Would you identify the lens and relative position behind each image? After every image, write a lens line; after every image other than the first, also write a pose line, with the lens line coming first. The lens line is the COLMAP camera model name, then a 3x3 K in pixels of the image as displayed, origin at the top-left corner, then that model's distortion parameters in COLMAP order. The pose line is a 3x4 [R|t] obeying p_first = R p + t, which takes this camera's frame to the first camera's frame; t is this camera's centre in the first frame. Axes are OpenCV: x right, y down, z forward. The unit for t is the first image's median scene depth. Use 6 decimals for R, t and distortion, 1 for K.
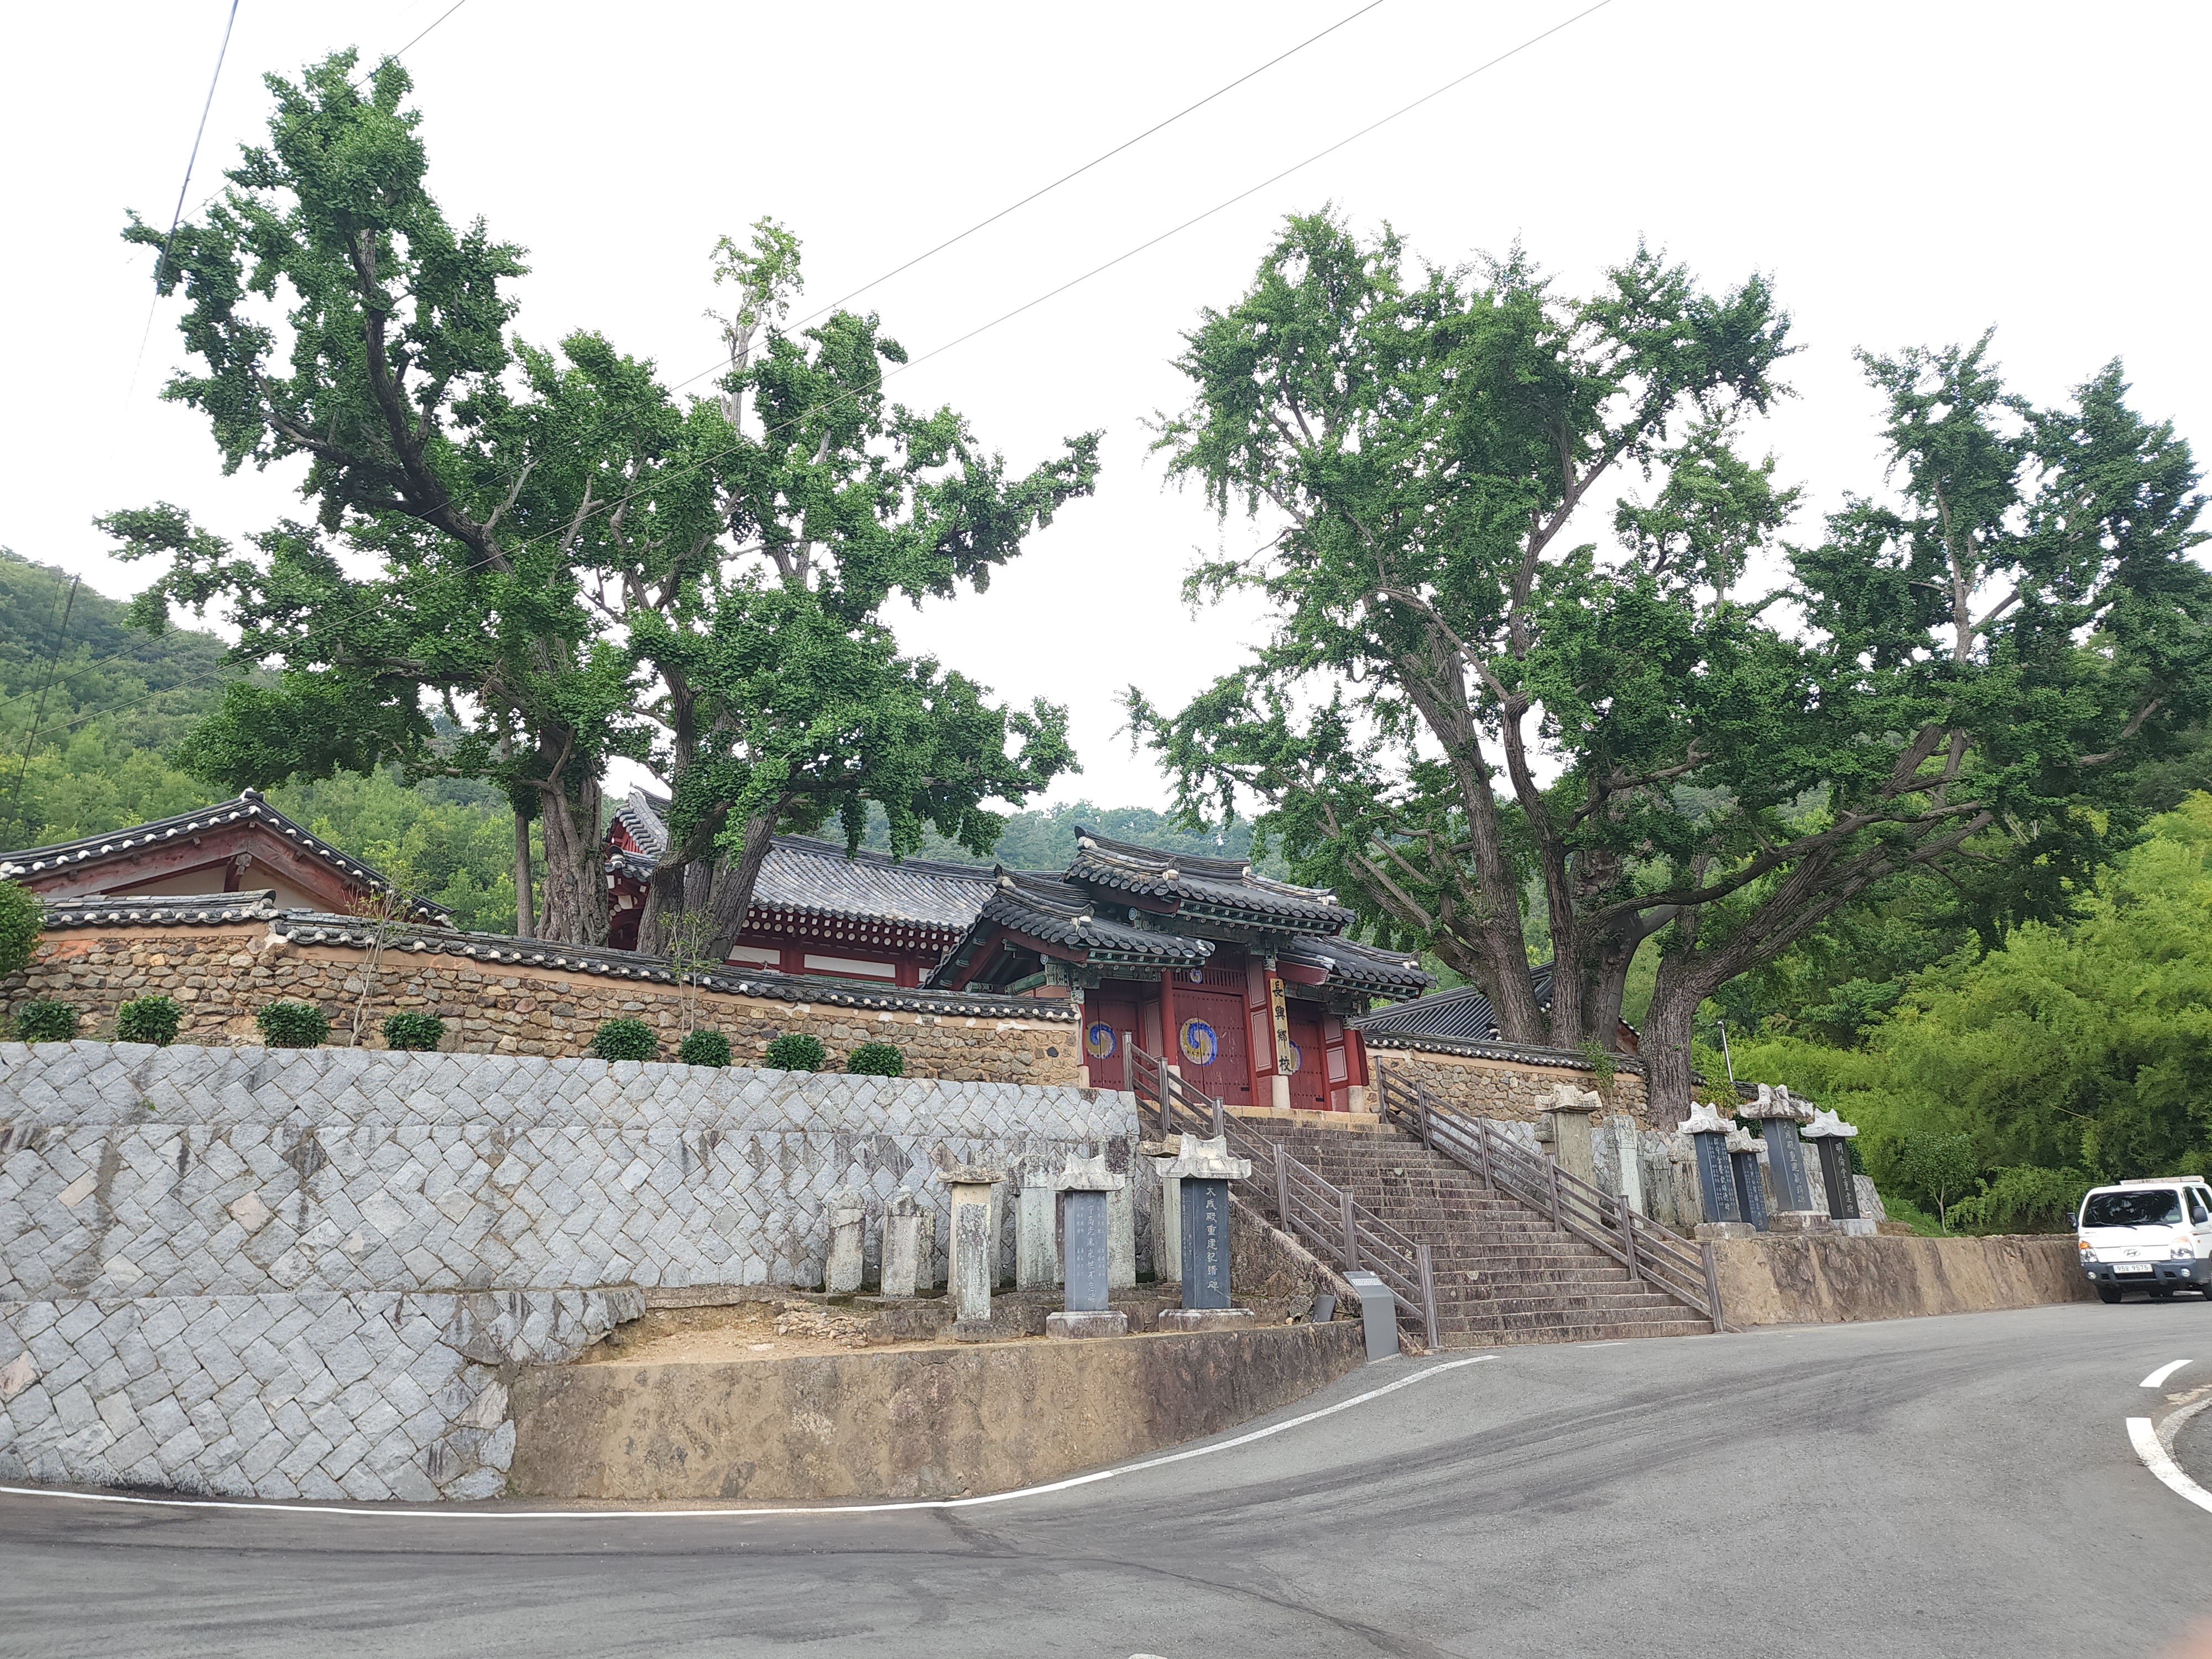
lens RADIAL K [[1505.3, 0, 1105.4], [0, 1505.3, 829.2], [0, 0, 1]] dist [-0.005576, -0.001139]
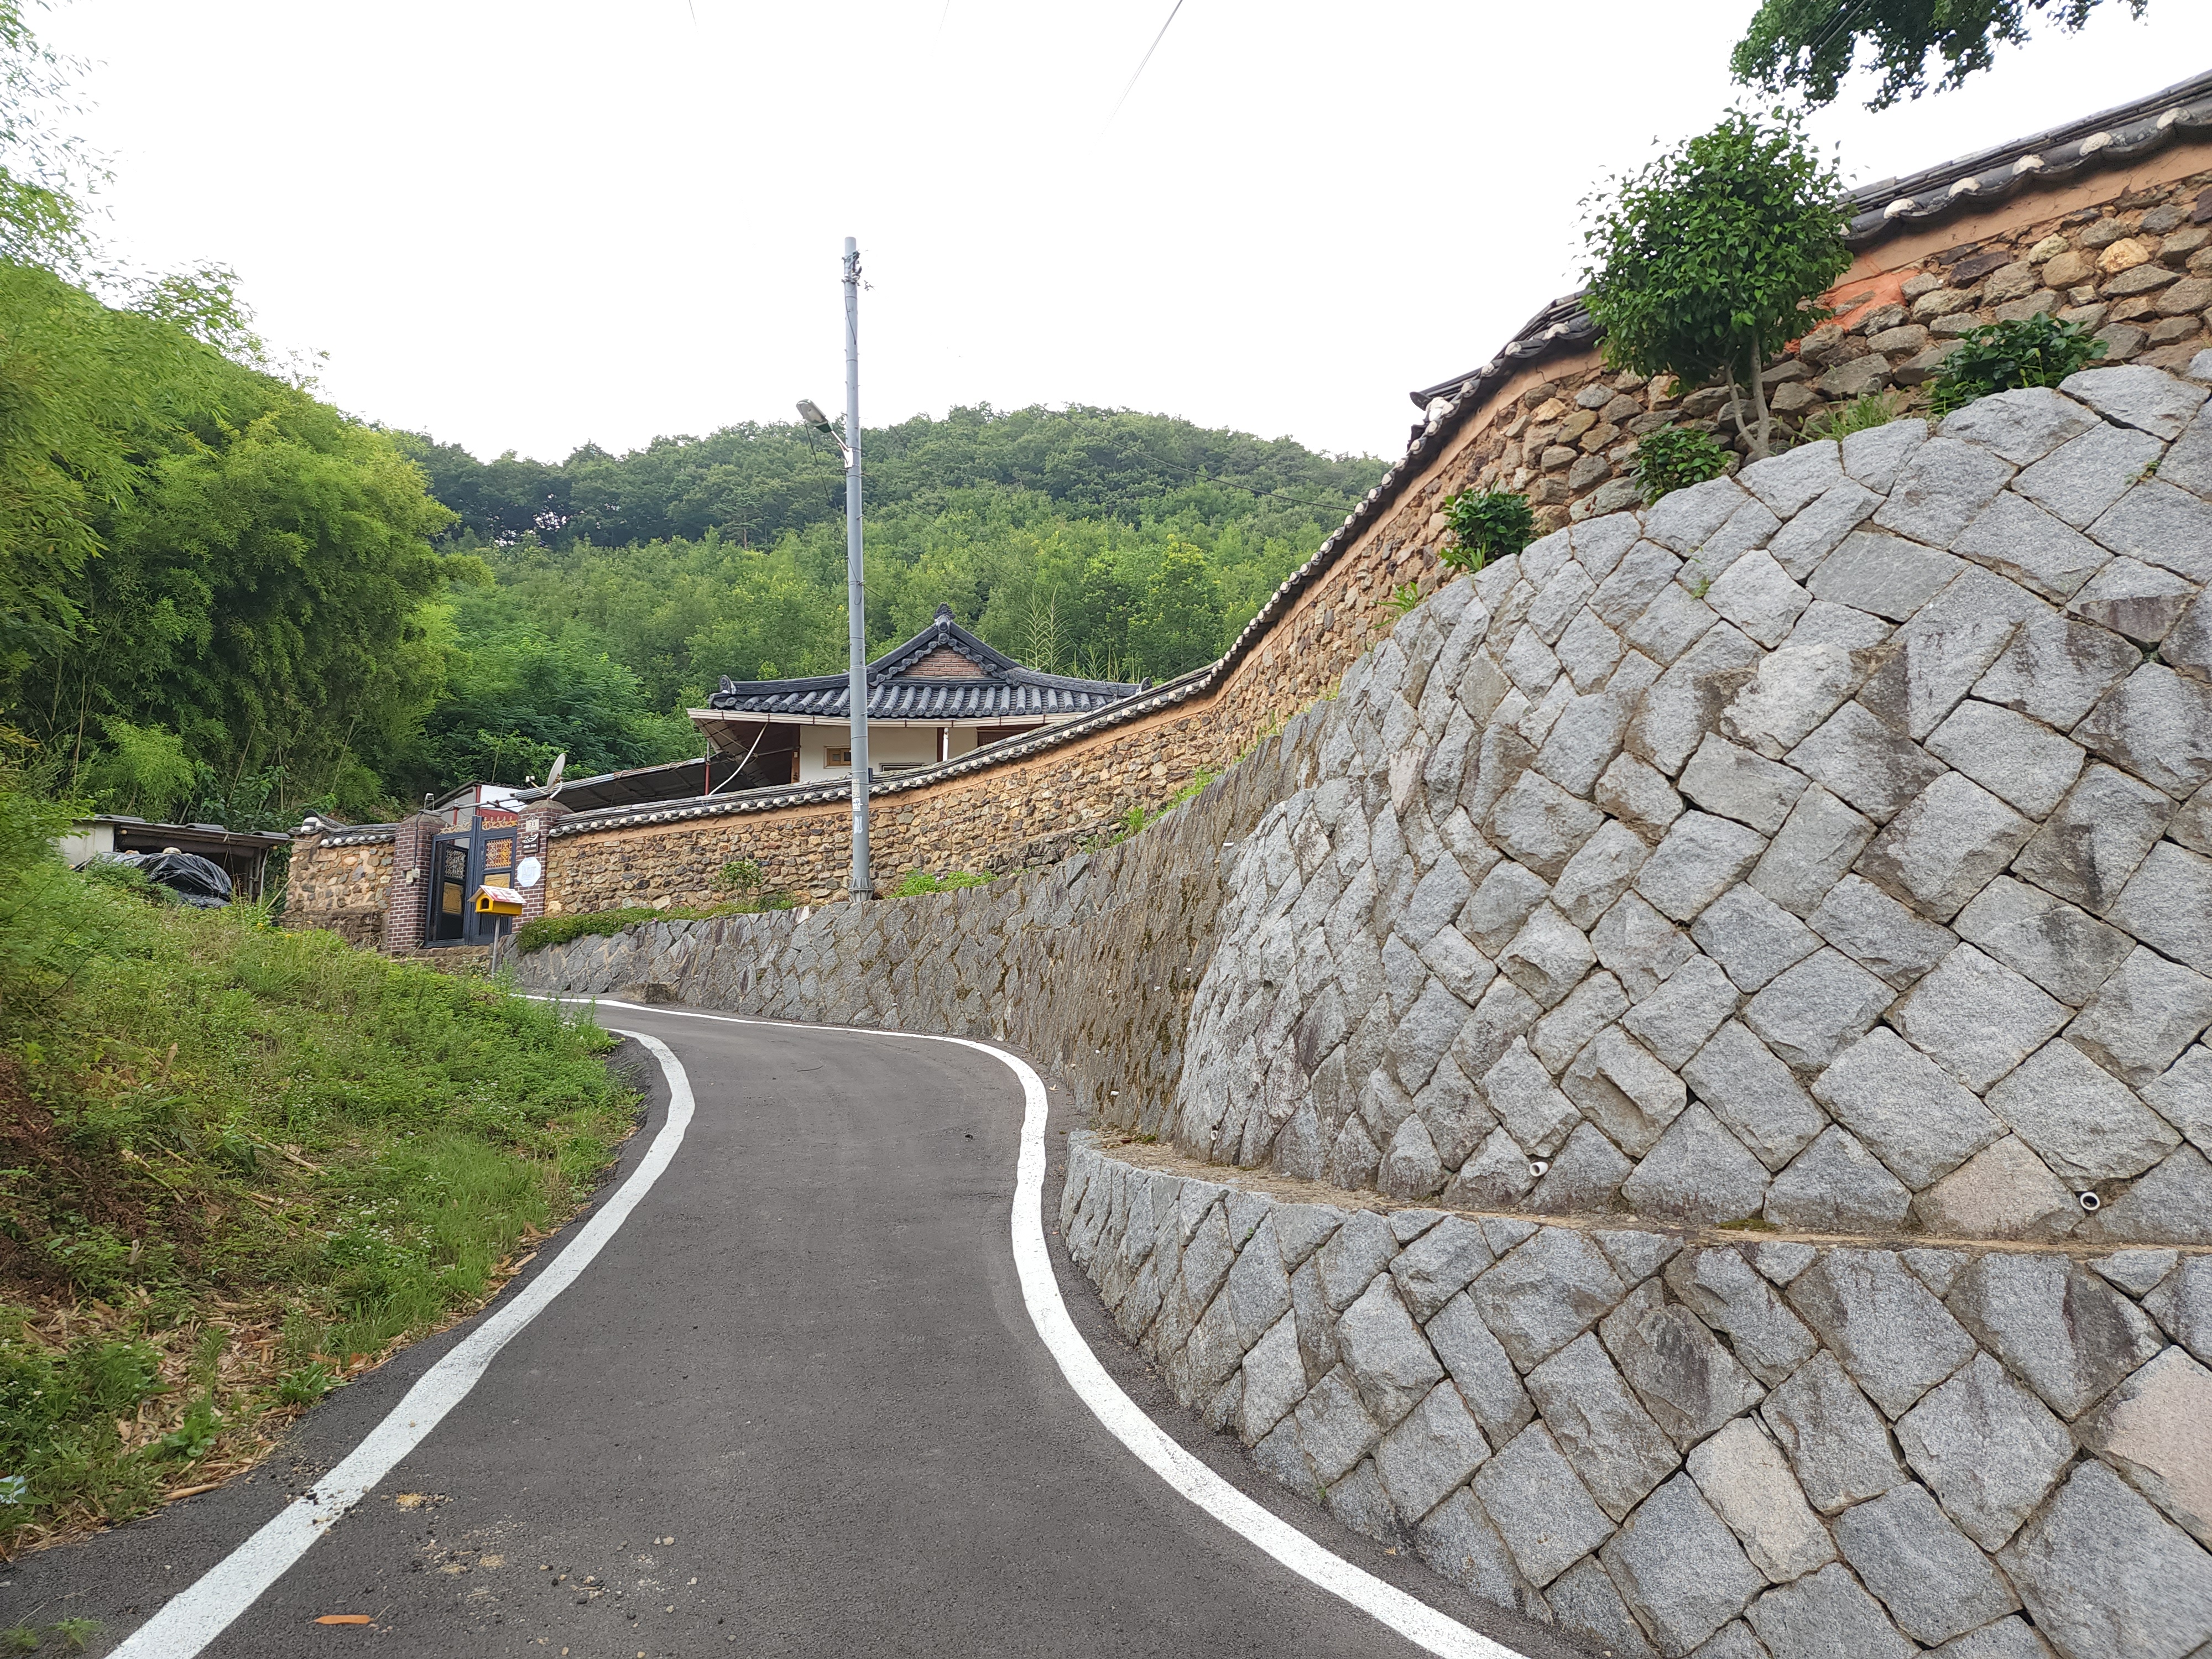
lens RADIAL K [[1505.3, 0, 1106.2], [0, 1505.3, 829.6], [0, 0, 1]] dist [-0.005576, -0.001139]
pose [[0.769823, -0.080215, -0.633196, -0.597771], [0.188416, 0.976420, 0.105375, 0.139133], [0.609813, -0.200425, 0.766784, 0.526216]]
